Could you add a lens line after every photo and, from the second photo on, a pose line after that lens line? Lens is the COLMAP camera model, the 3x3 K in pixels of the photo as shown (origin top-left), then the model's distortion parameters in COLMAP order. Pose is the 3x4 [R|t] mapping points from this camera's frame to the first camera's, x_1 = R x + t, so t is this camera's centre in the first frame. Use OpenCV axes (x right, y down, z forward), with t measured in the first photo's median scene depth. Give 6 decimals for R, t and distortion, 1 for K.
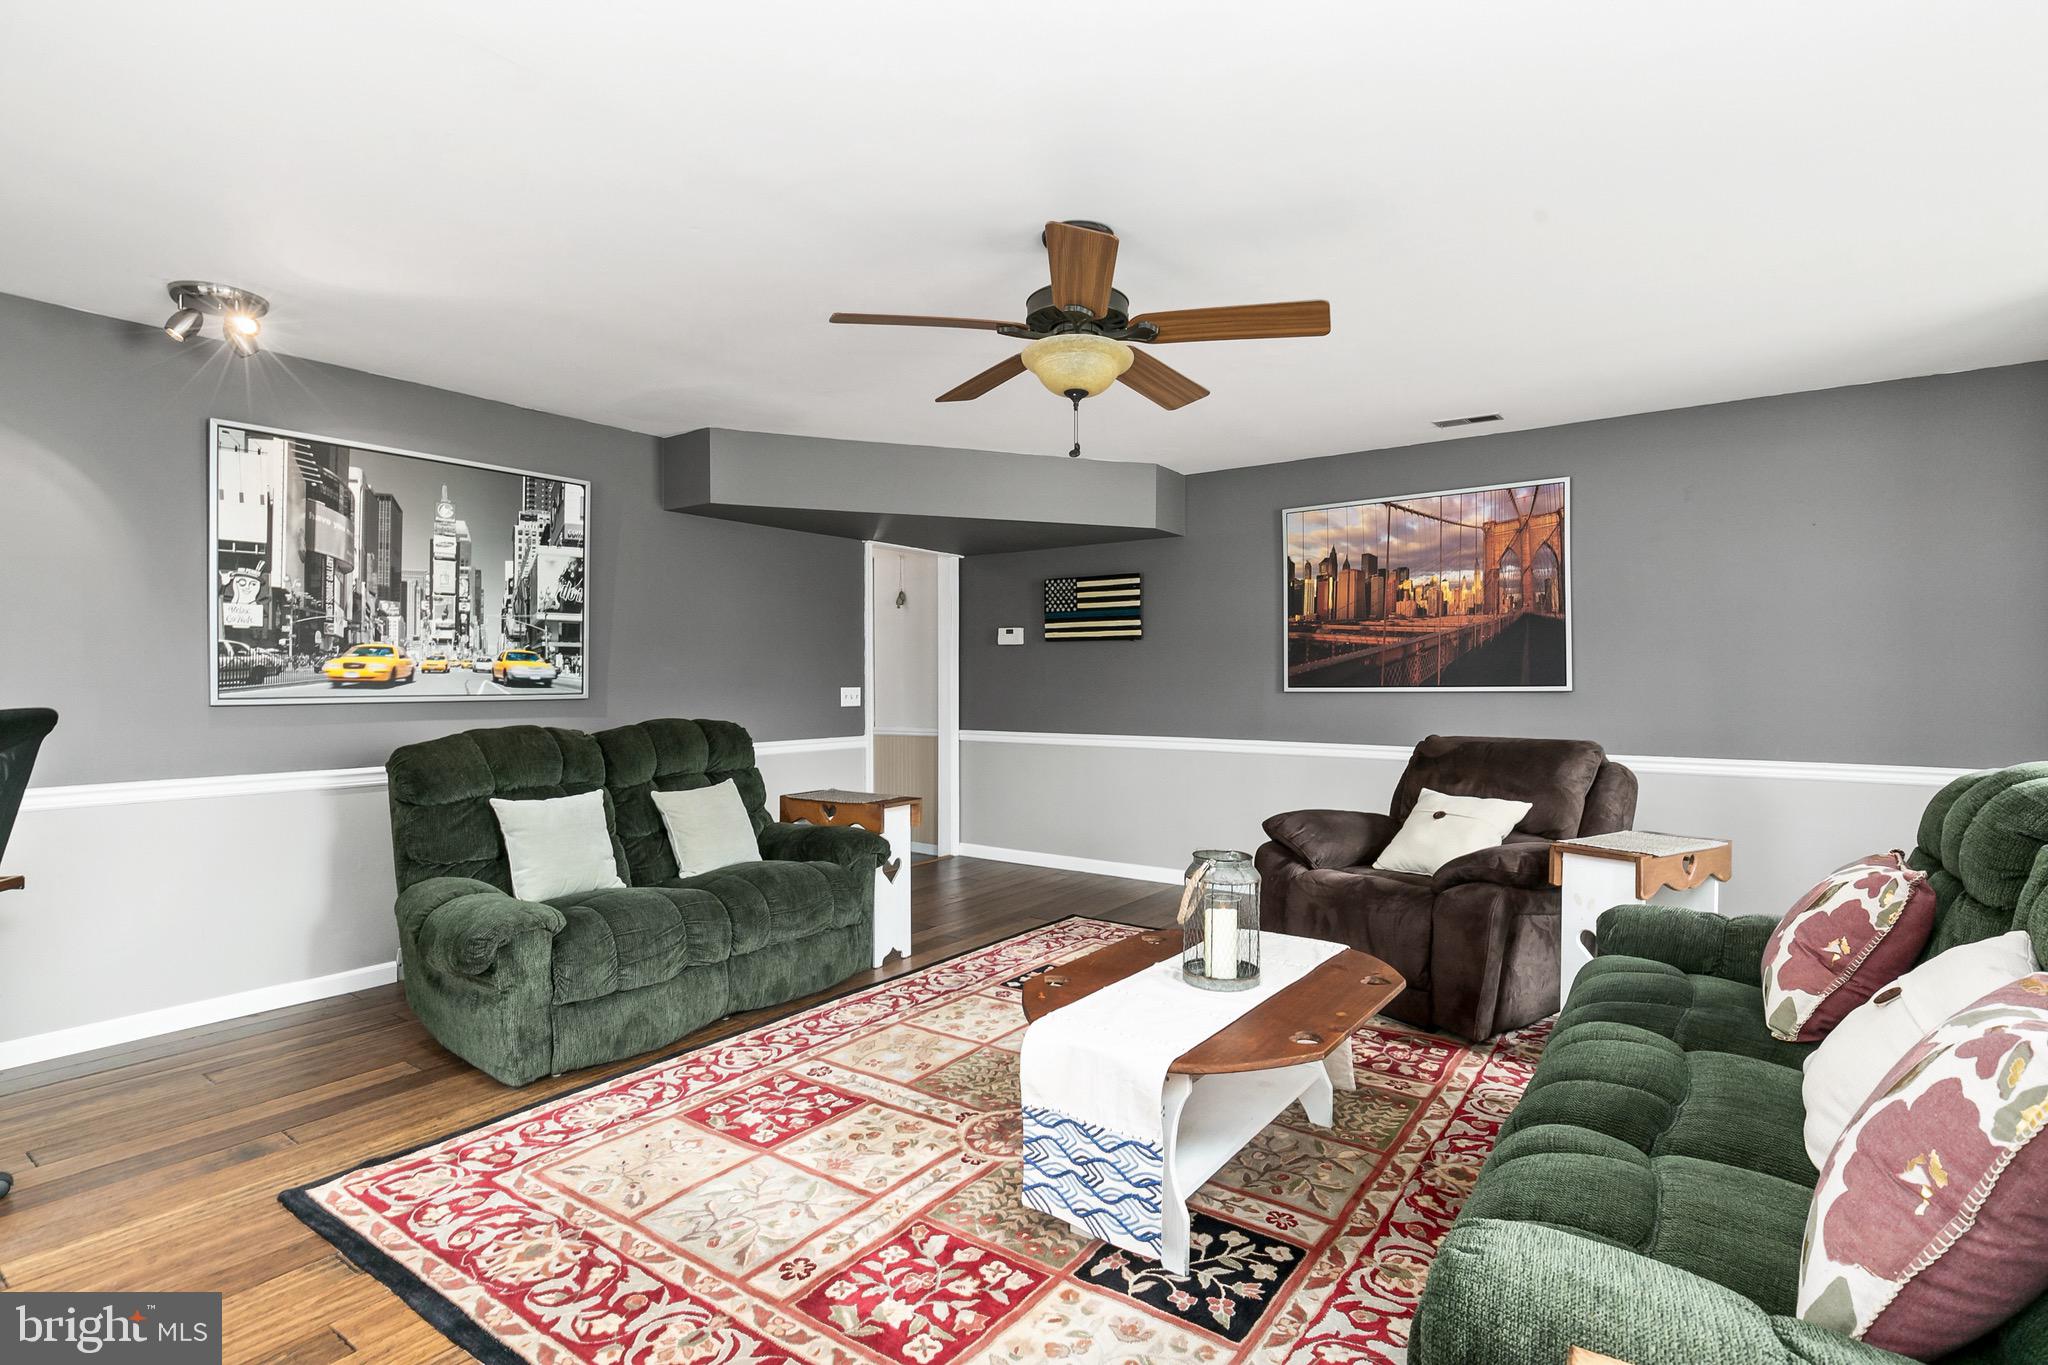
lens RADIAL K [[997.7, 0, 1027.6], [0, 997.7, 686.8], [0, 0, 1]] dist [-0.001361, -0.000341]
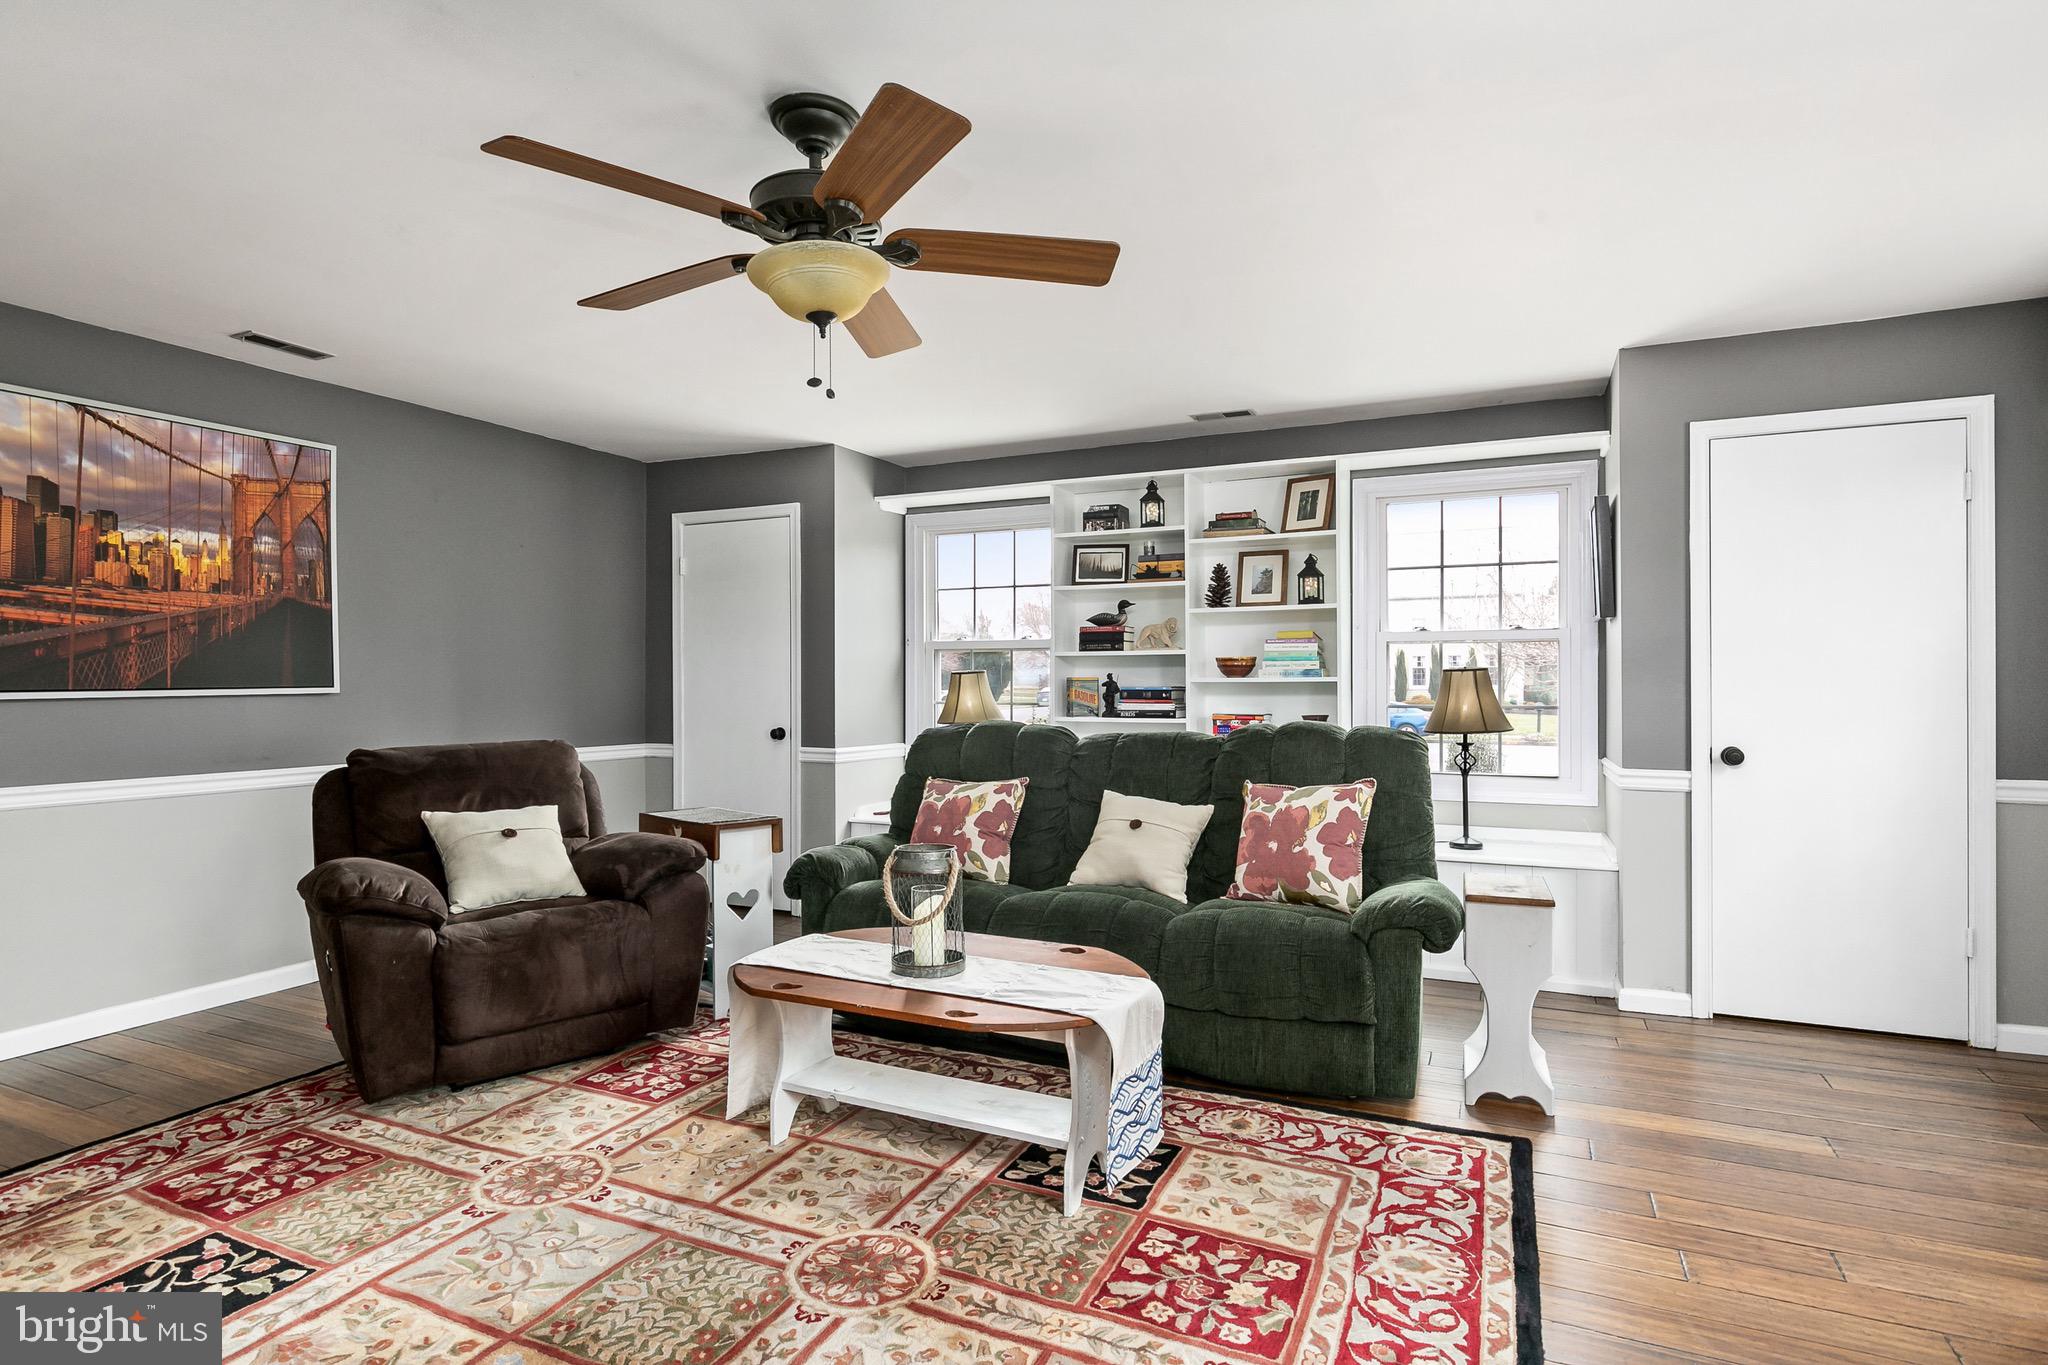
lens RADIAL K [[1051.7, 0, 1031.6], [0, 1051.7, 686.4], [0, 0, 1]] dist [0.000664, -0.000884]
pose [[-0.192380, -0.004062, 0.981312, -0.575803], [0.008573, 0.999946, 0.005820, -0.002001], [-0.981283, 0.009532, -0.192334, 0.711383]]
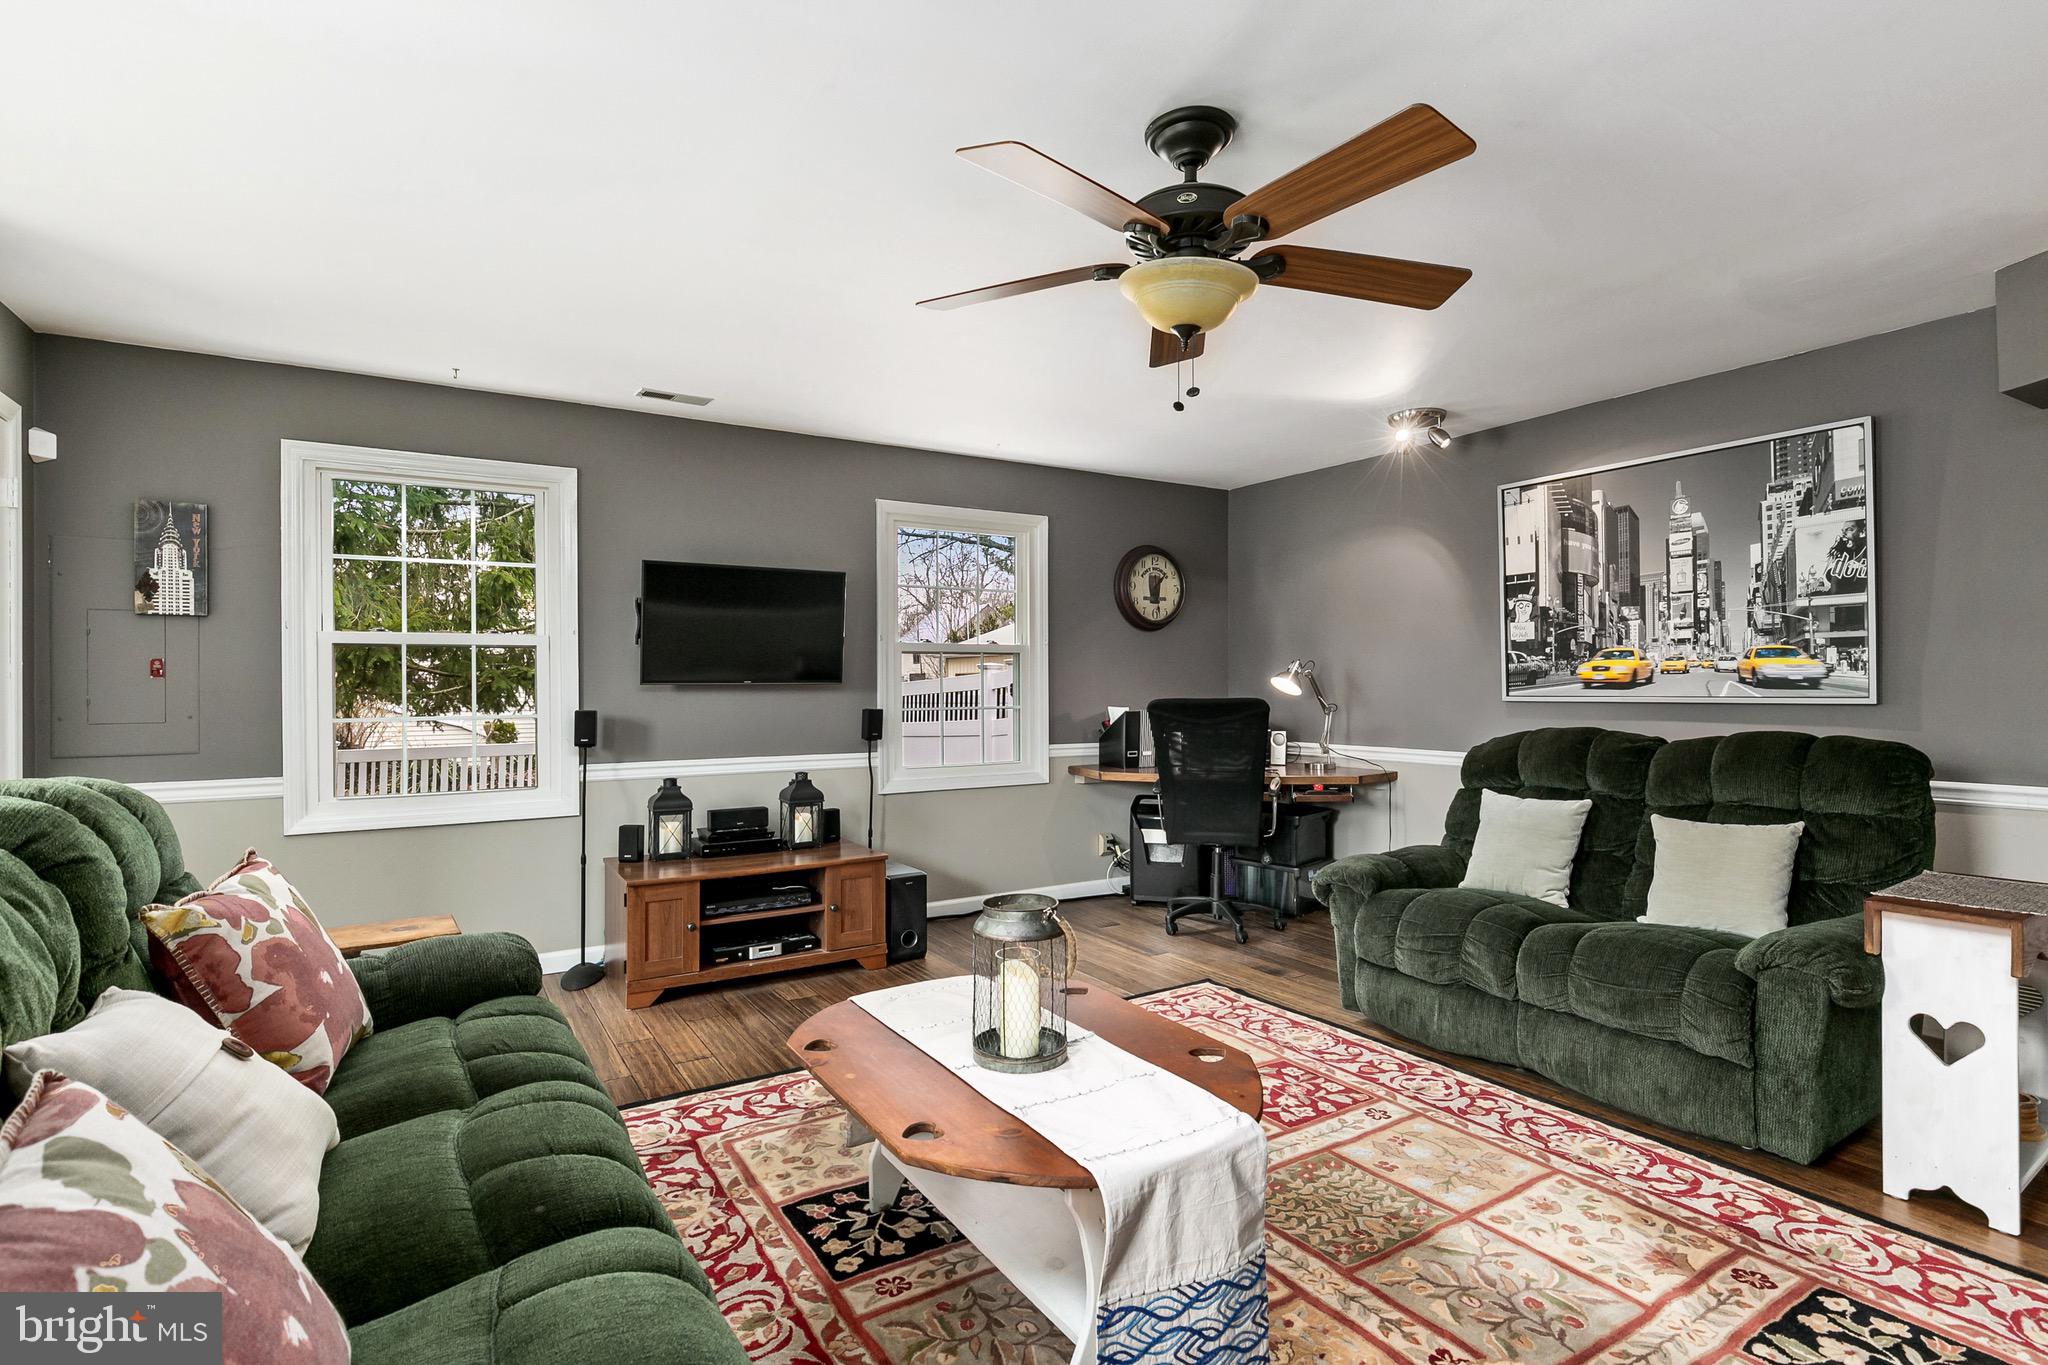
lens RADIAL K [[997.7, 0, 1027.6], [0, 997.7, 686.8], [0, 0, 1]] dist [-0.001361, -0.000341]
pose [[-0.378687, 0.003677, -0.925517, 0.604515], [-0.001021, 0.999990, 0.004390, -0.004995], [0.925524, 0.002607, -0.378680, 0.845564]]
